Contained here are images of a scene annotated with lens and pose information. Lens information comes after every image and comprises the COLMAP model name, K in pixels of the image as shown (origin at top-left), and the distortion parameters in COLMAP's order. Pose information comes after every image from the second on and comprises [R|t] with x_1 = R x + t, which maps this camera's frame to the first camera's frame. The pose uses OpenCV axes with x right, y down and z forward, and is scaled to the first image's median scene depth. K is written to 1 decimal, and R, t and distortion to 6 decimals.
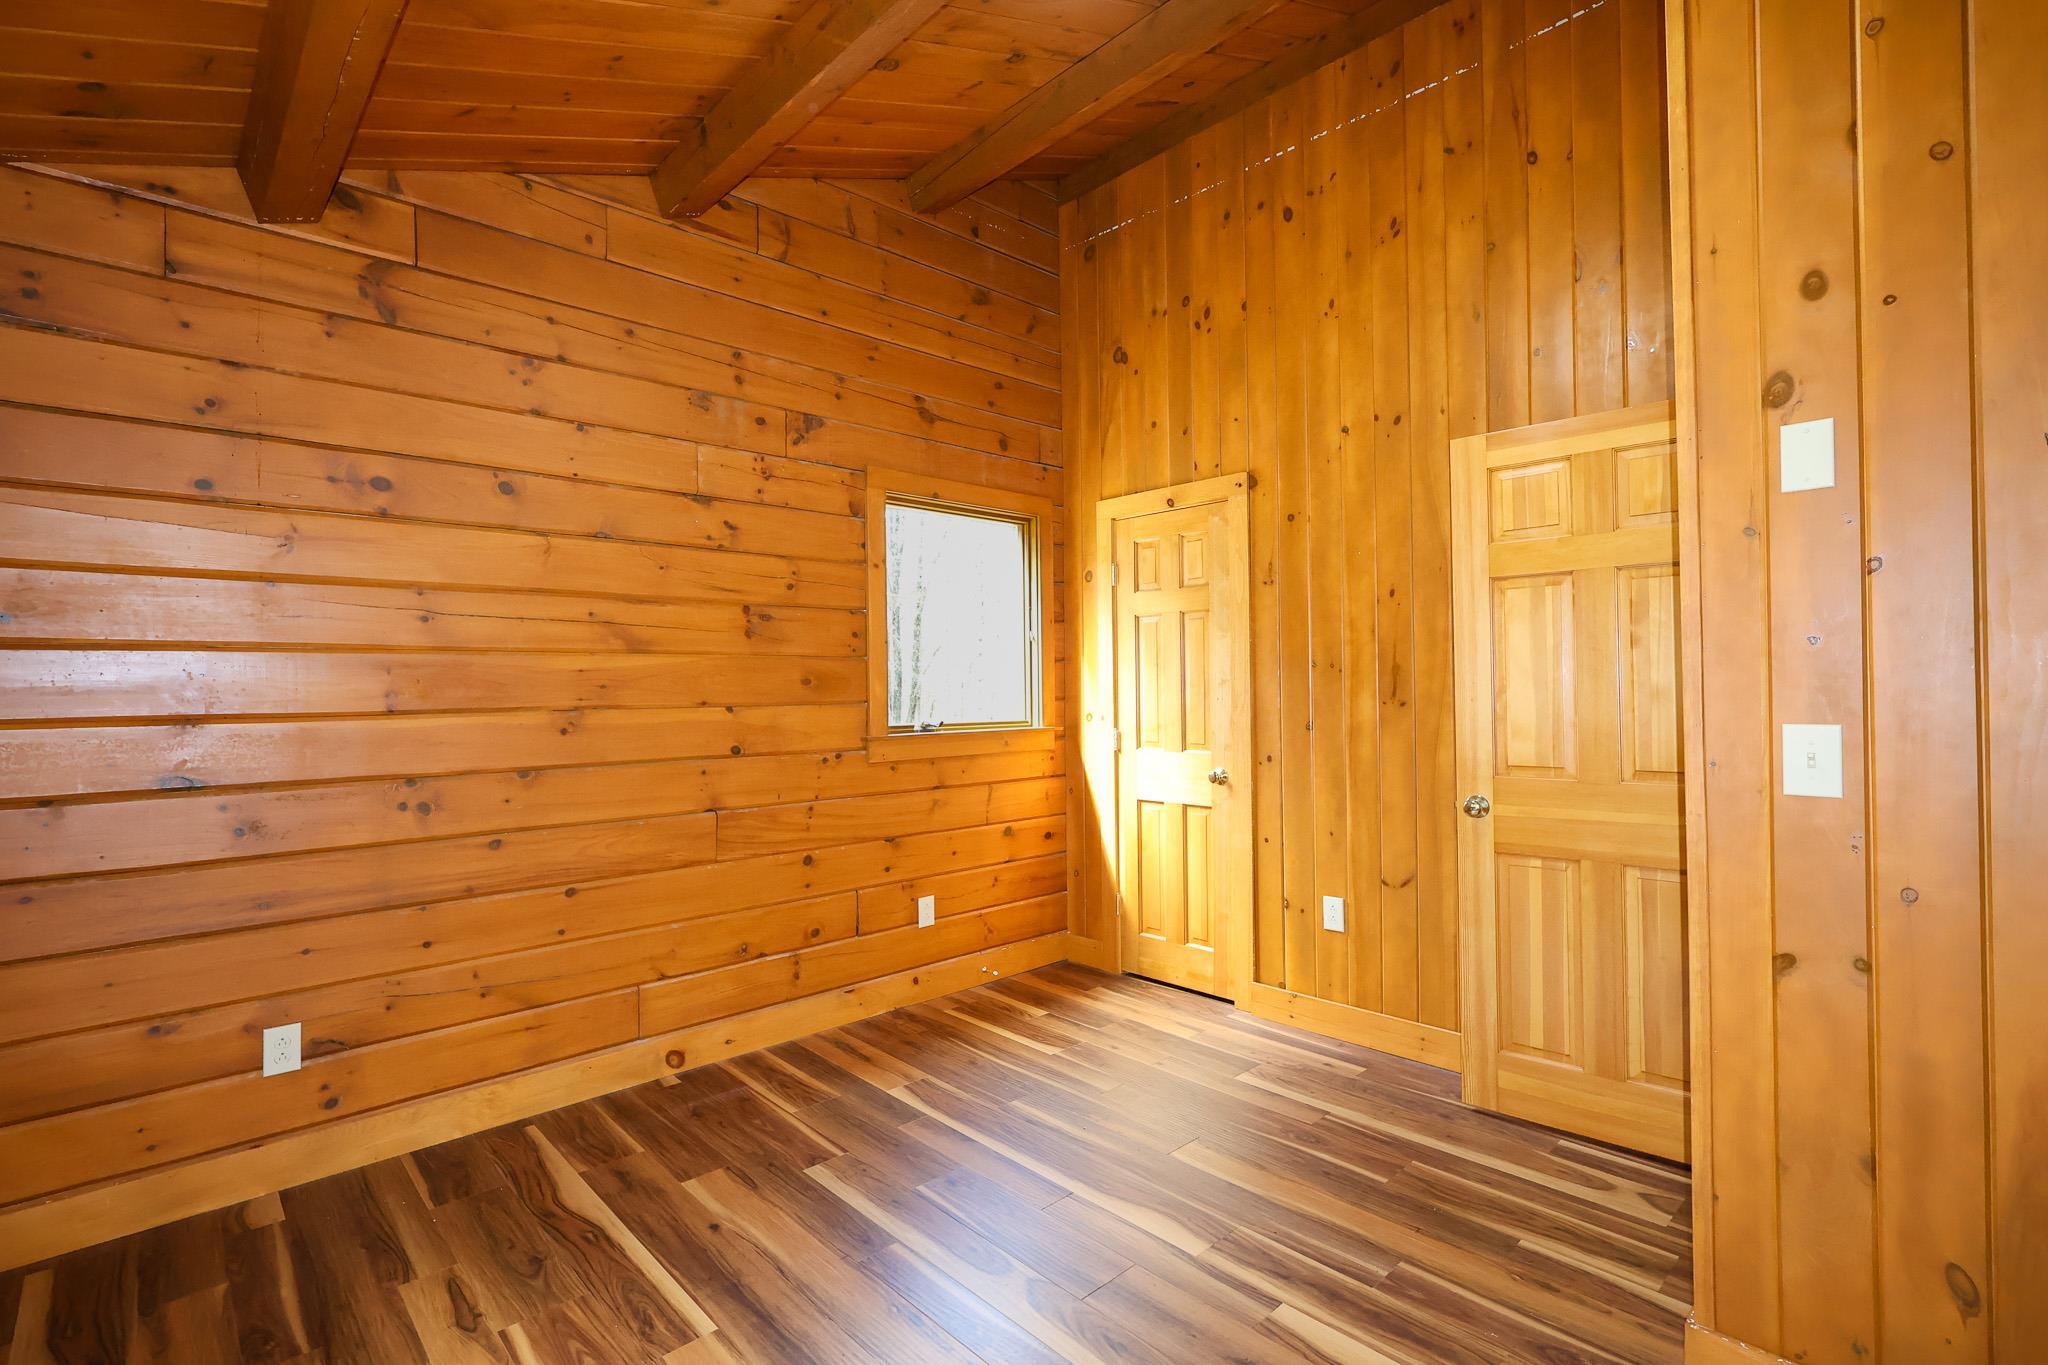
lens RADIAL K [[945.5, 0, 1024.0], [0, 945.5, 682.5], [0, 0, 1]] dist [-0.000795, -0.000613]
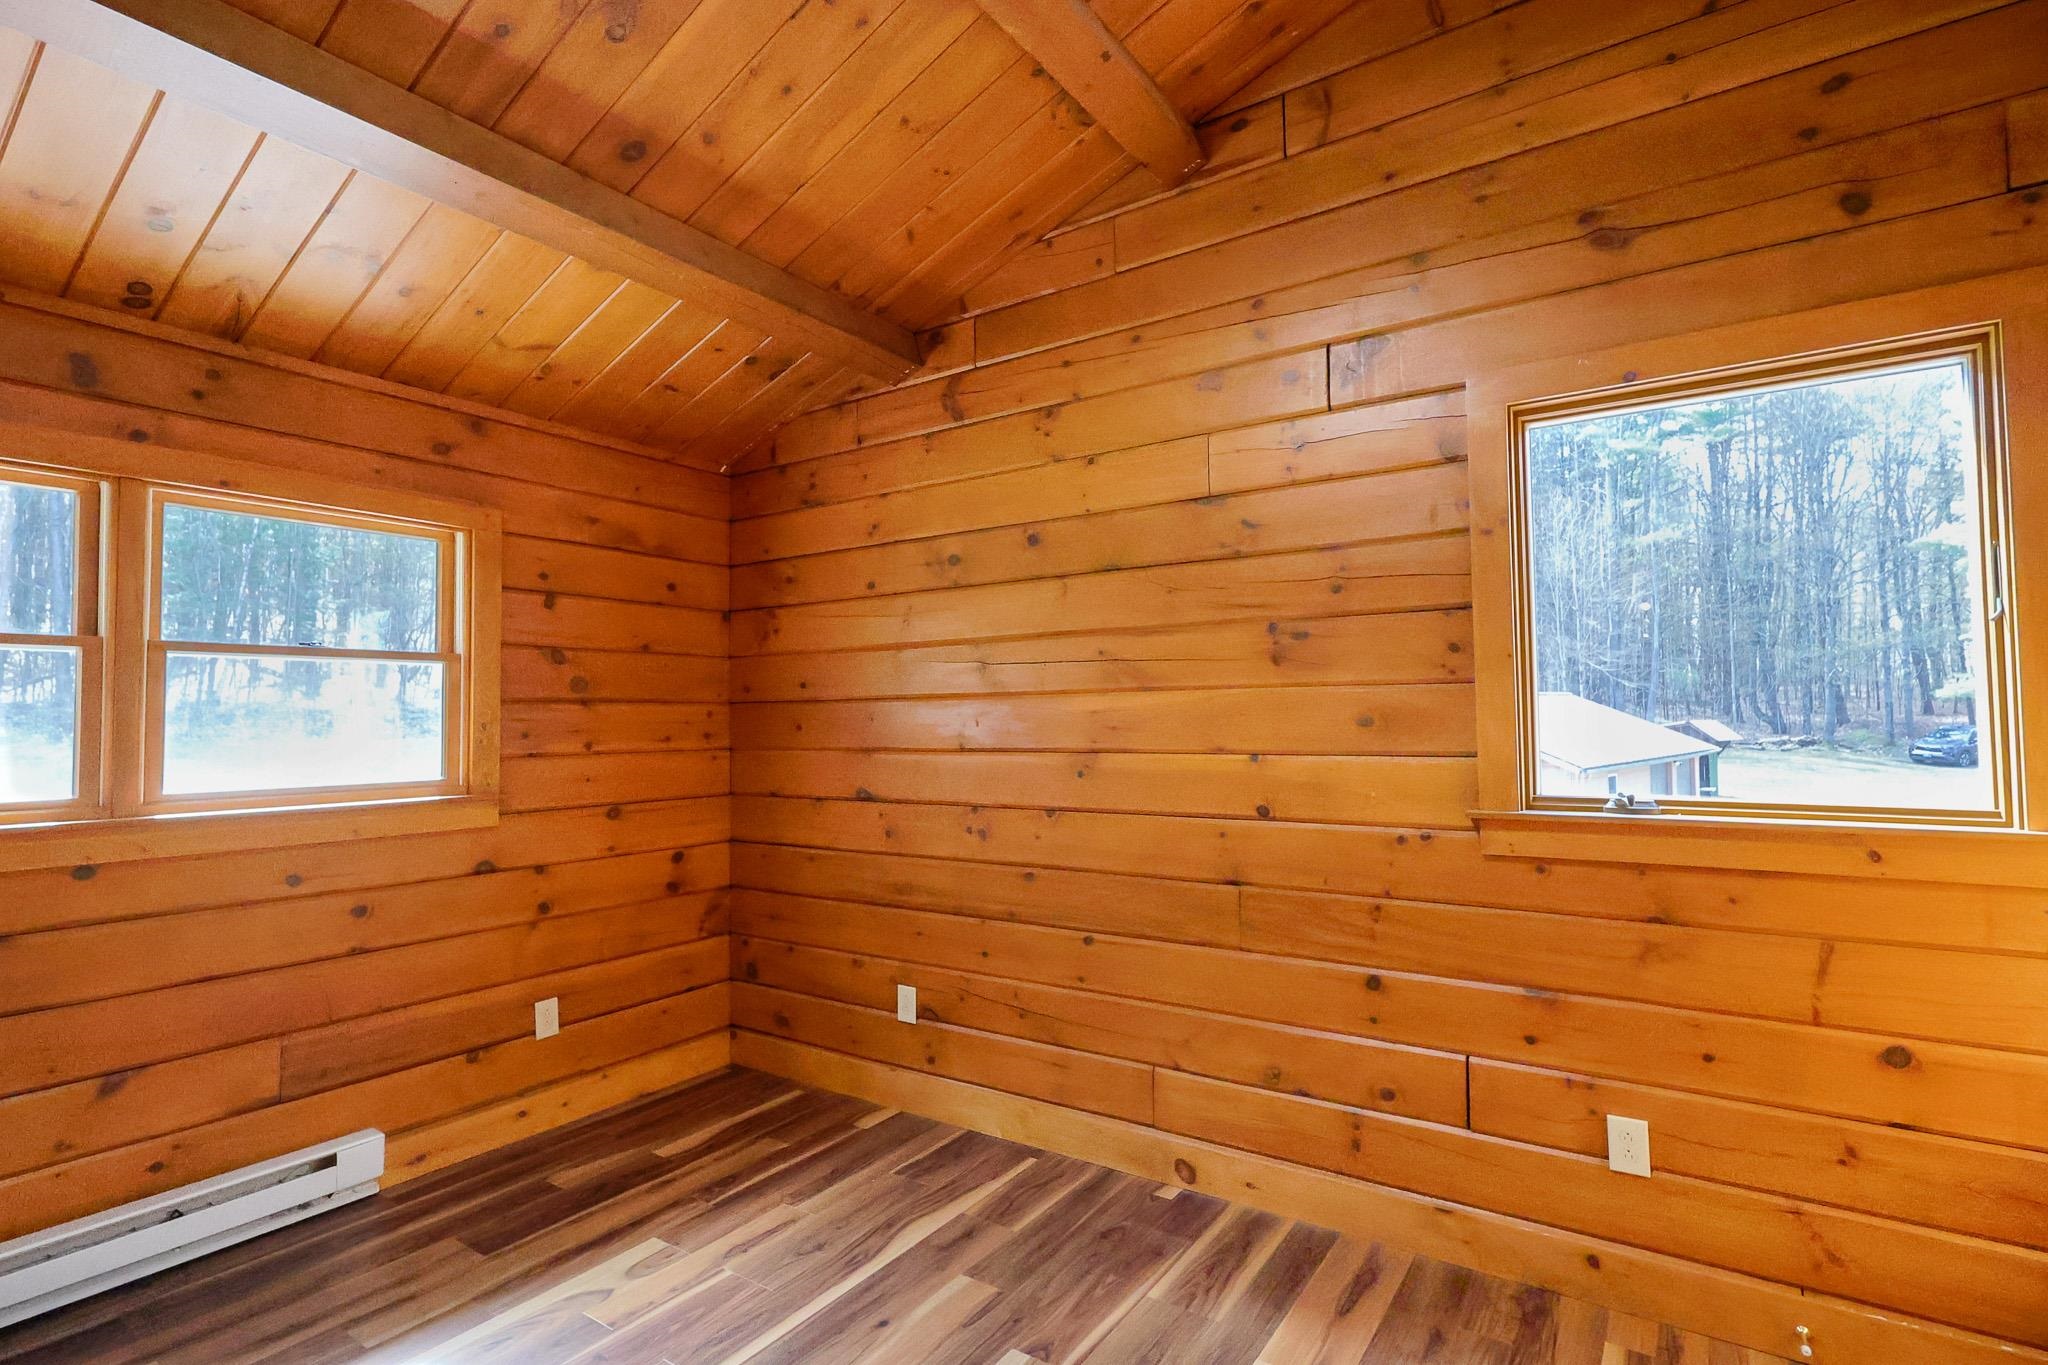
lens RADIAL K [[996.8, 0, 1011.7], [0, 996.8, 687.8], [0, 0, 1]] dist [-0.000416, -0.000489]
pose [[0.211950, -0.024661, -0.976969, 0.501850], [0.012527, 0.999668, -0.022517, -0.015037], [0.977200, -0.007466, 0.212188, 0.697619]]
